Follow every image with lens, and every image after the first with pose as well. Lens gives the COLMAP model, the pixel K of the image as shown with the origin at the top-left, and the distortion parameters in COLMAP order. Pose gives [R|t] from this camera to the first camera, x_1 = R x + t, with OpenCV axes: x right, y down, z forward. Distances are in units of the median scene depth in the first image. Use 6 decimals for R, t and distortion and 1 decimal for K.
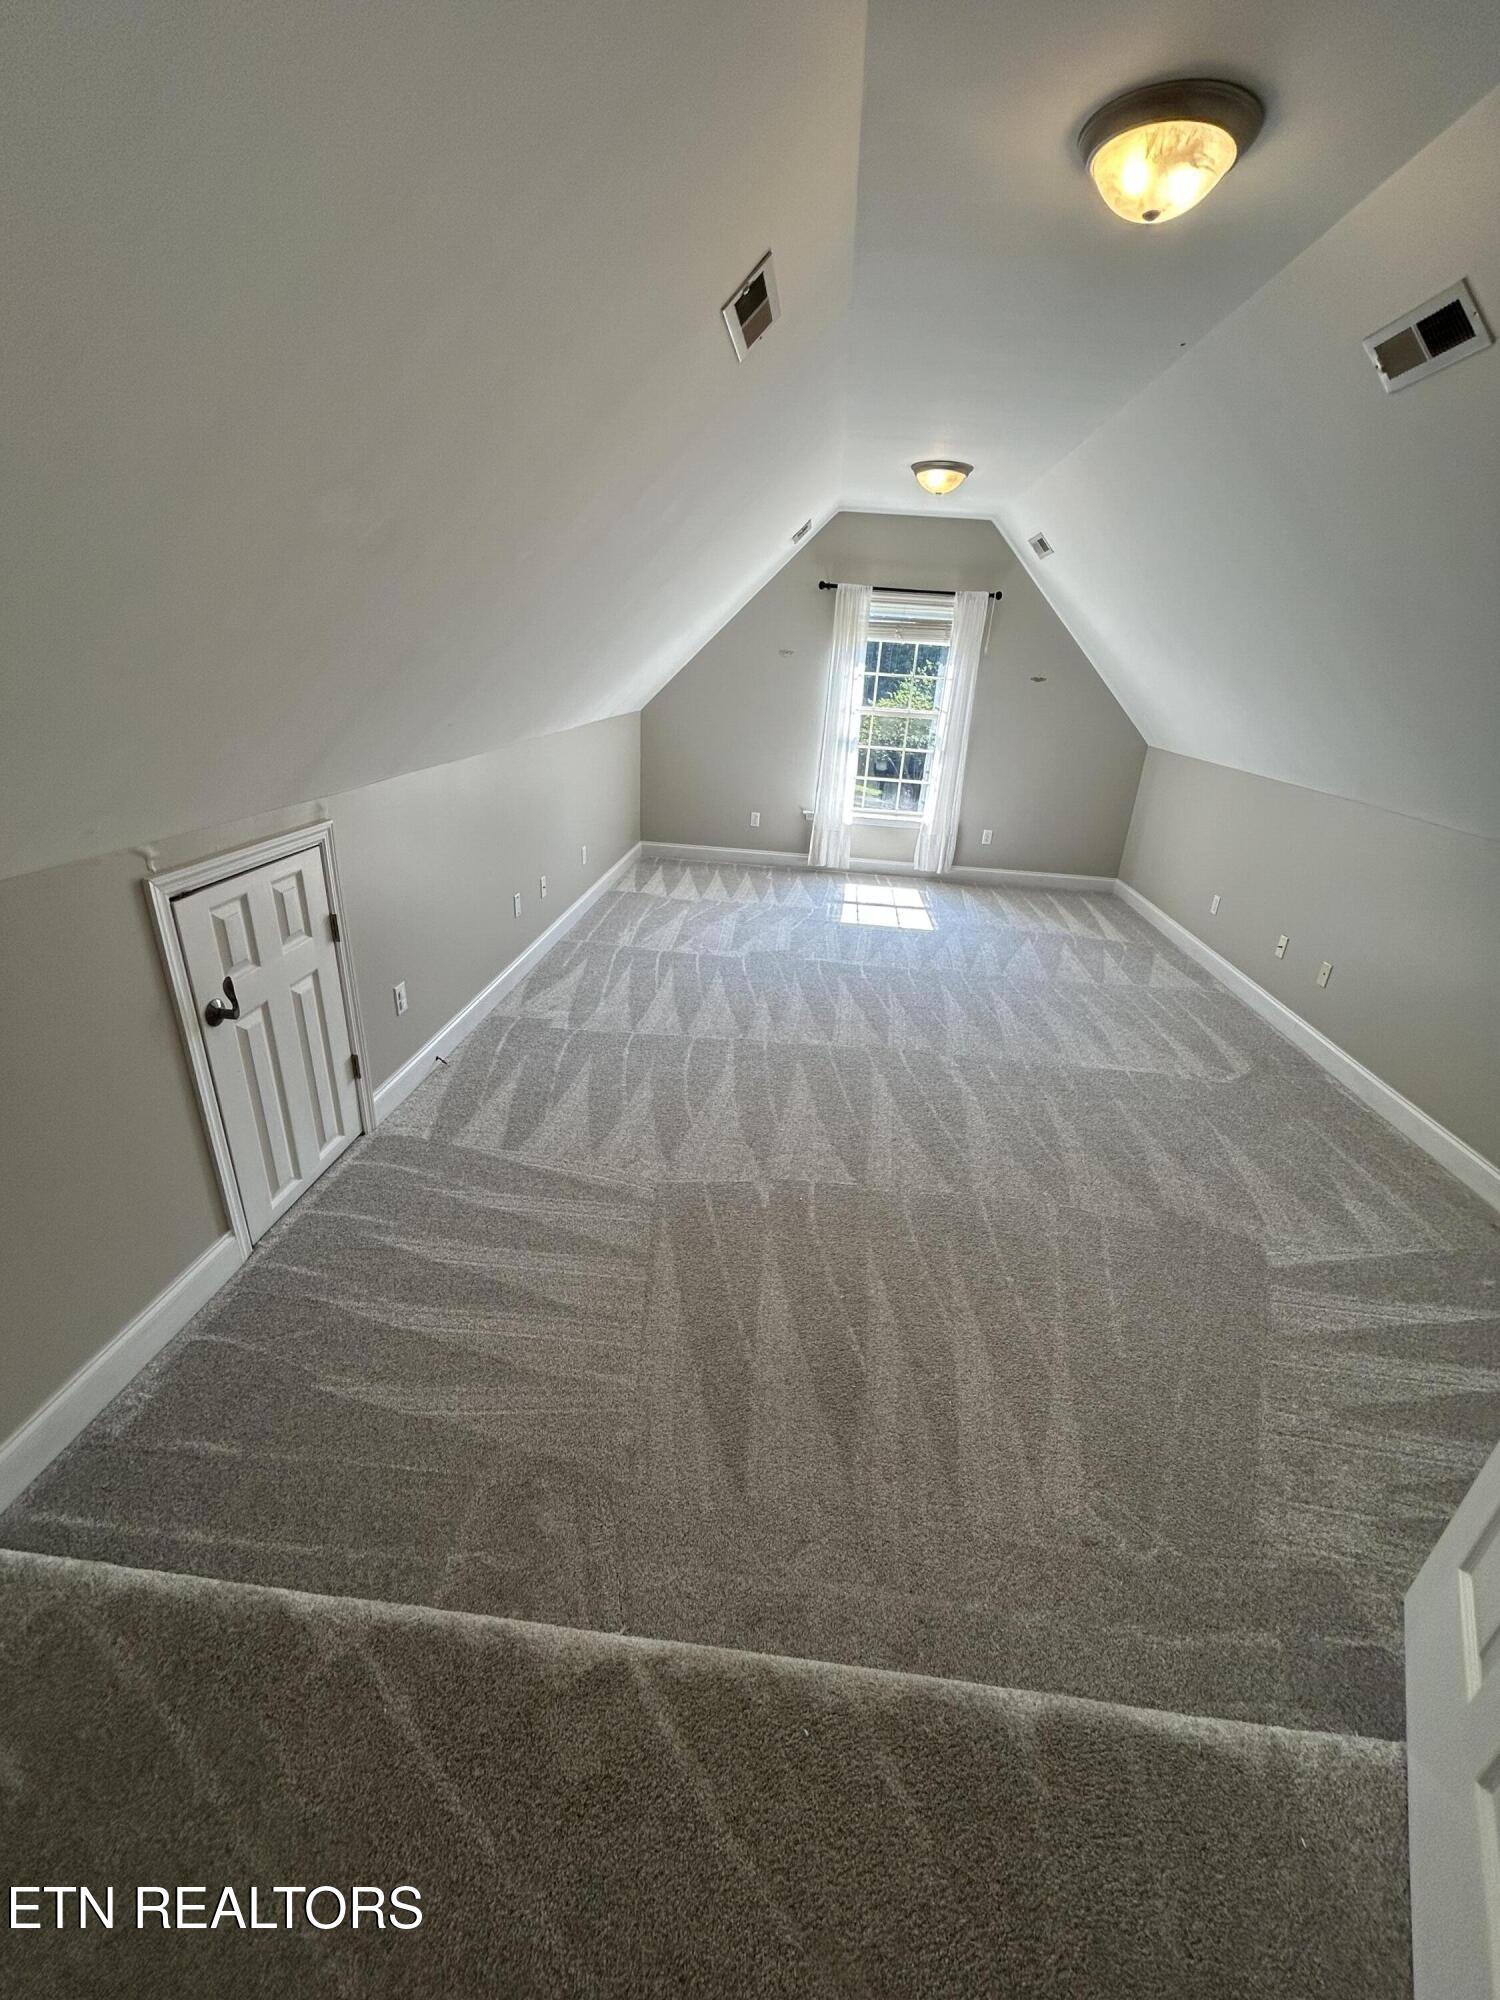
lens RADIAL K [[810.0, 0, 753.8], [0, 810.0, 996.9], [0, 0, 1]] dist [0.001439, 0.000246]
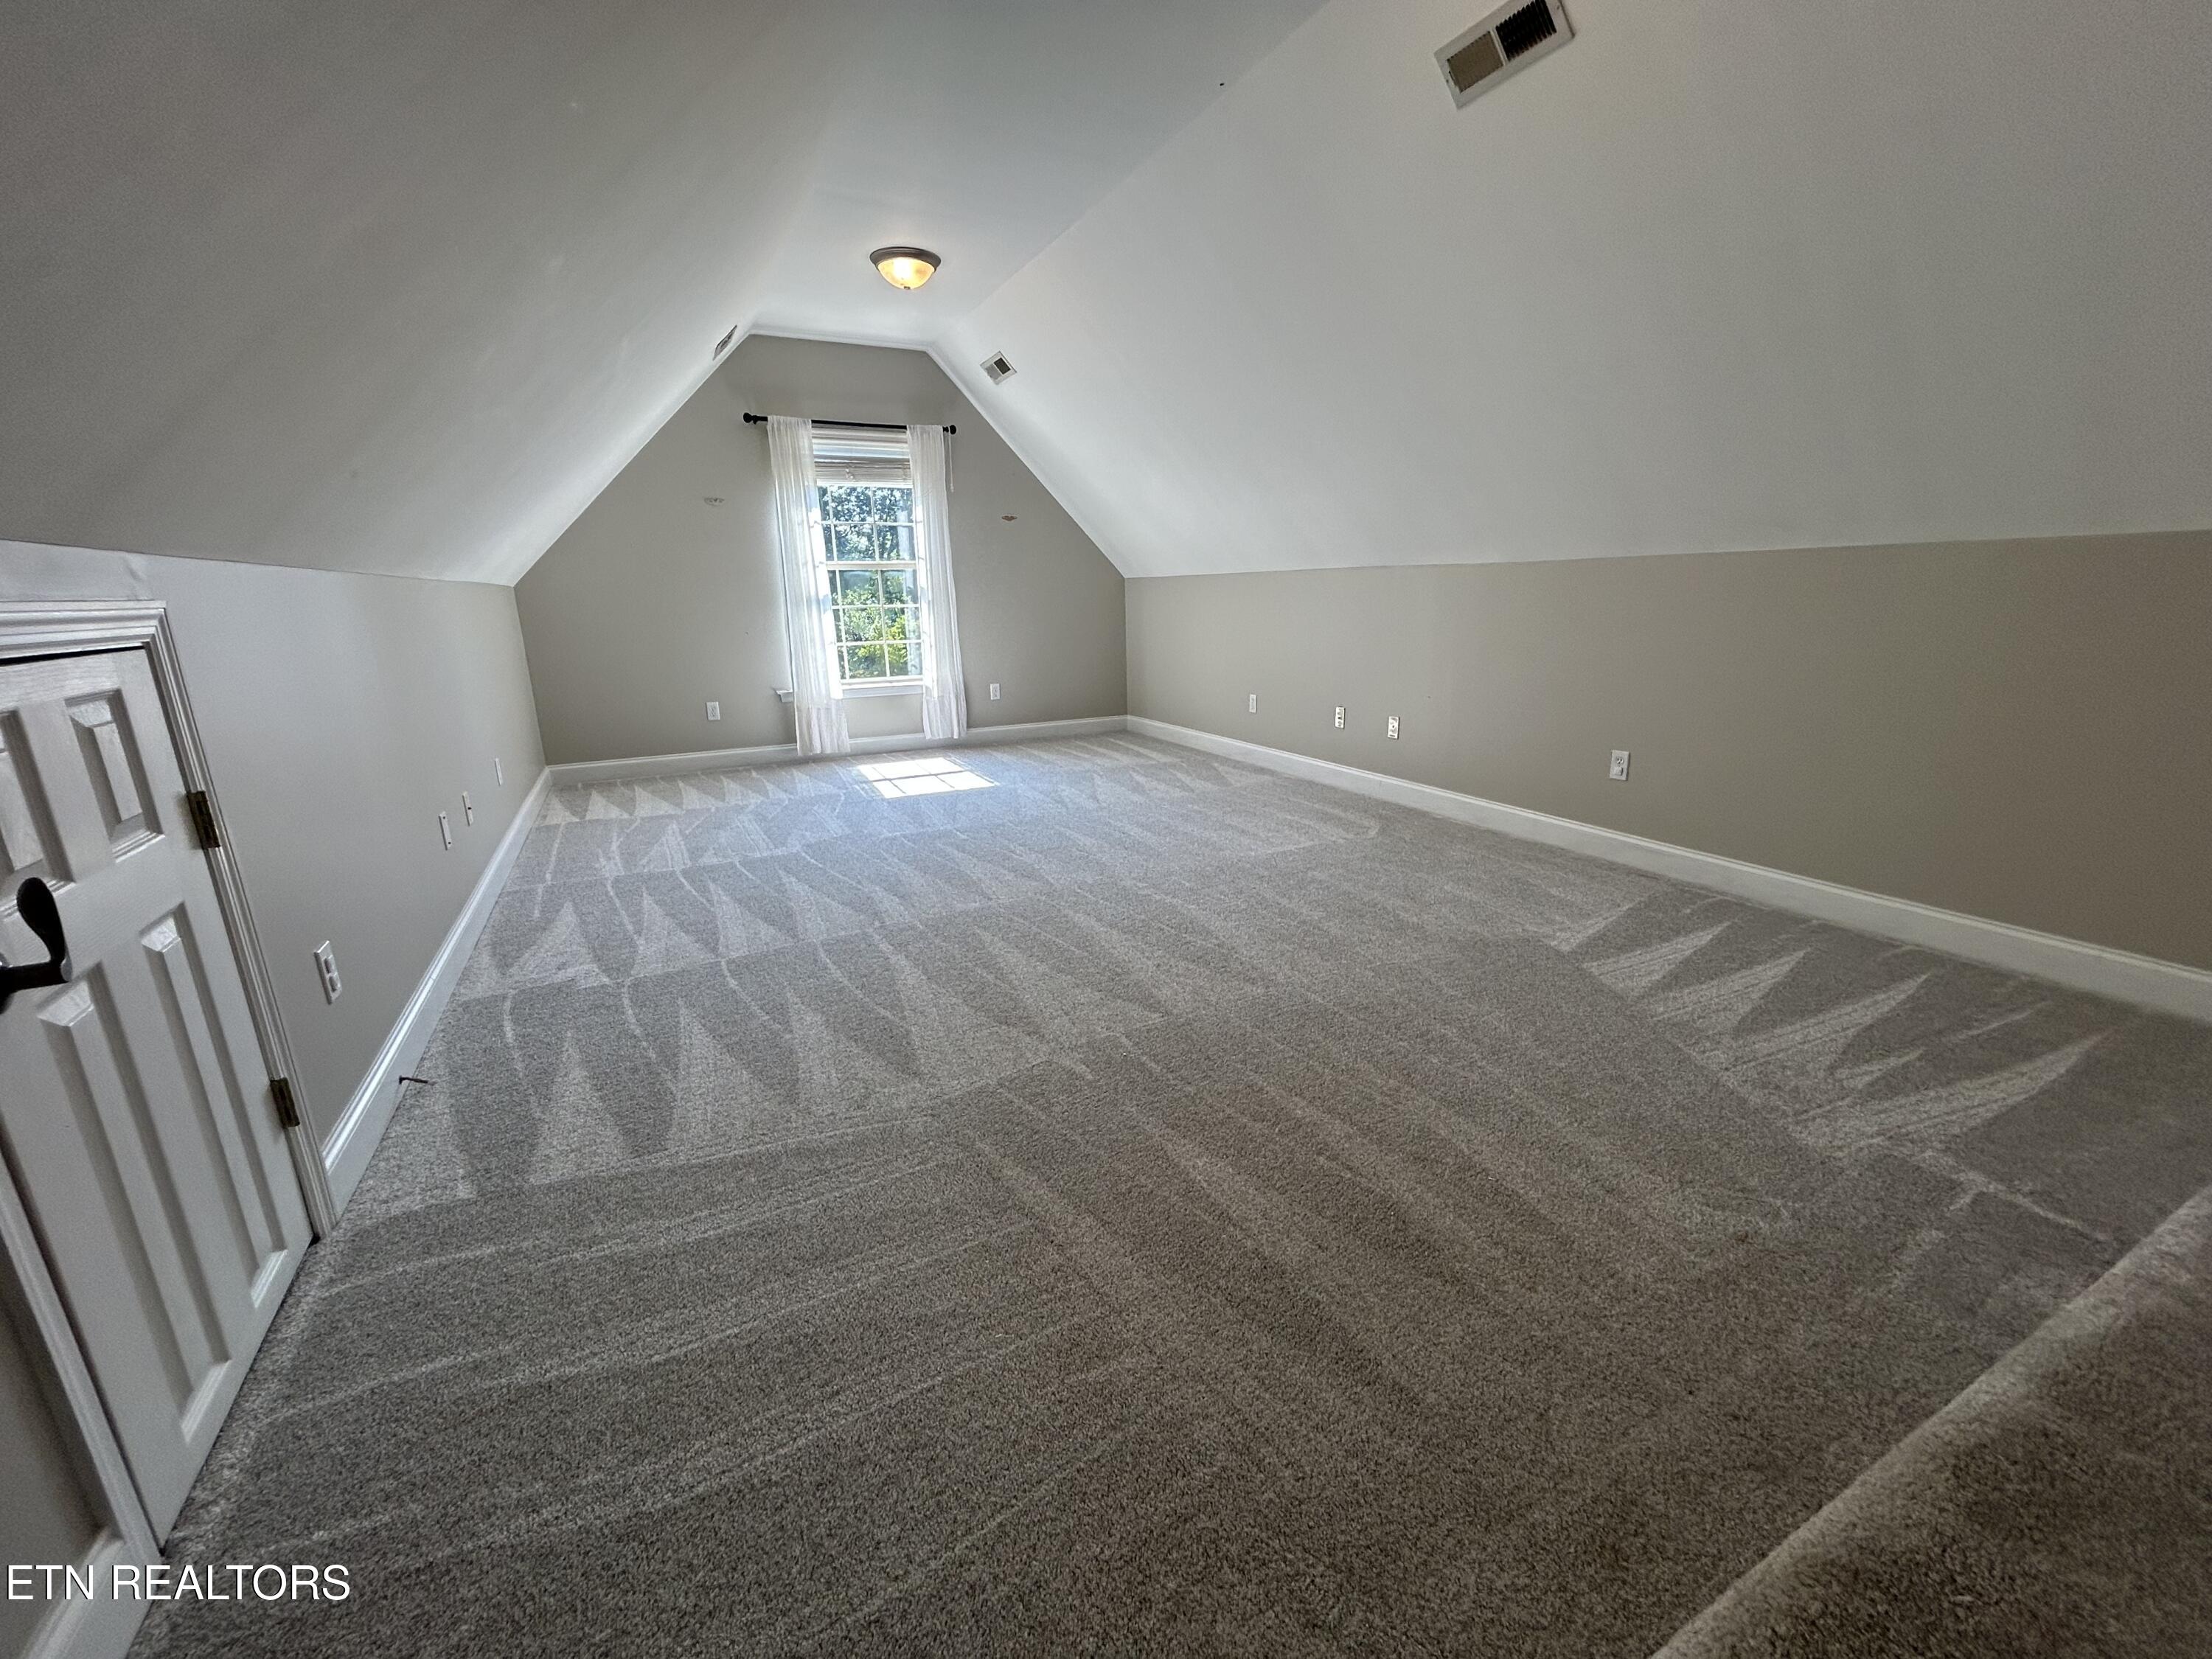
lens RADIAL K [[895.8, 0, 1102.6], [0, 895.8, 823.1], [0, 0, 1]] dist [0.001439, 0.000246]
pose [[0.847094, -0.205702, 0.490019, -0.263399], [0.270745, 0.960464, -0.064848, 0.081538], [-0.457307, 0.187603, 0.869296, 0.227620]]
